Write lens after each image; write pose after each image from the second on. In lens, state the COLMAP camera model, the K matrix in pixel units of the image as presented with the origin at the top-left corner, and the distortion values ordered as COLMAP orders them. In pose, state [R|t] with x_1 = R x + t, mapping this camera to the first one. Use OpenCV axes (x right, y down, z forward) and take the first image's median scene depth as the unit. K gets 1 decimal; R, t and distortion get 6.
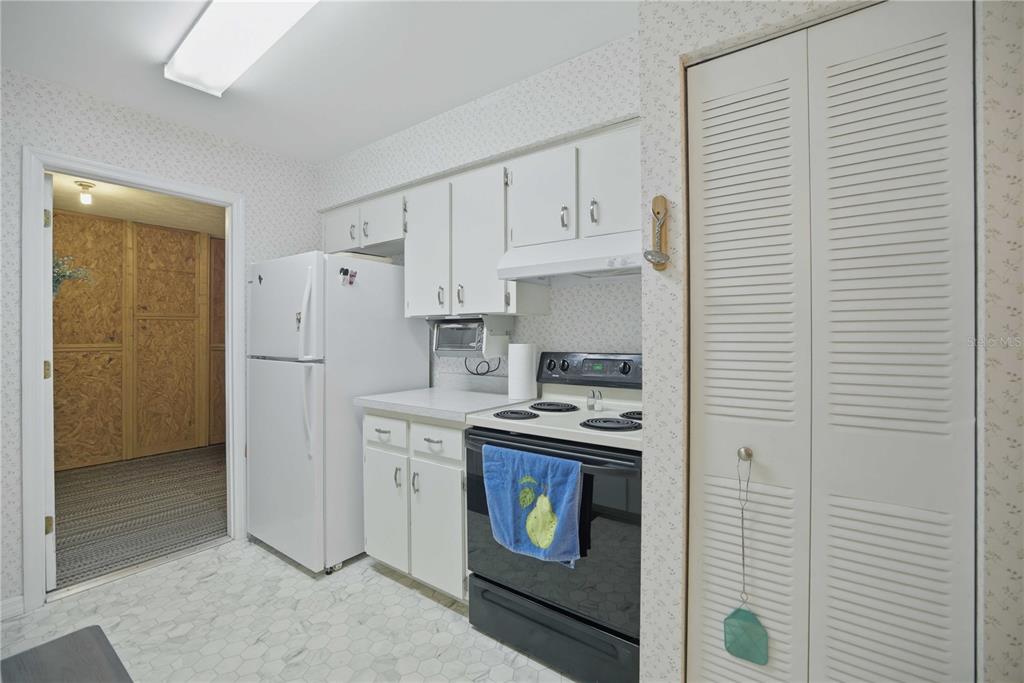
lens RADIAL K [[448.5, 0, 511.7], [0, 448.5, 334.8], [0, 0, 1]] dist [-0.046542, 0.017677]
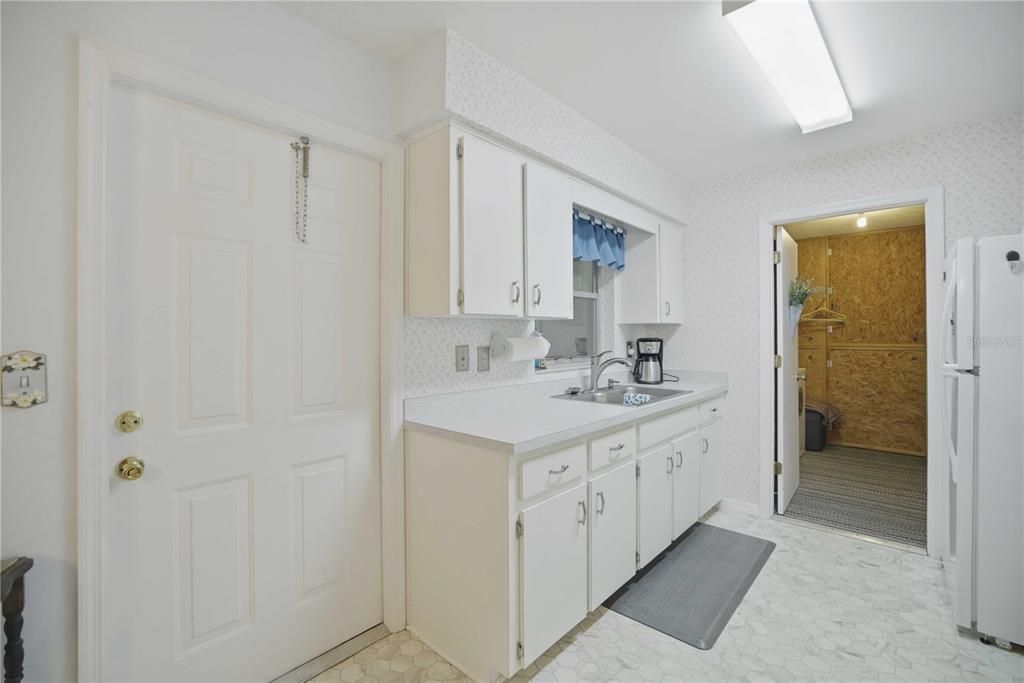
lens RADIAL K [[448.5, 0, 511.7], [0, 448.5, 334.8], [0, 0, 1]] dist [-0.046542, 0.017677]
pose [[-0.095647, 0.001454, -0.995414, 0.440872], [0.004046, 0.999991, 0.001072, -0.013567], [0.995407, -0.003925, -0.095652, 0.230356]]
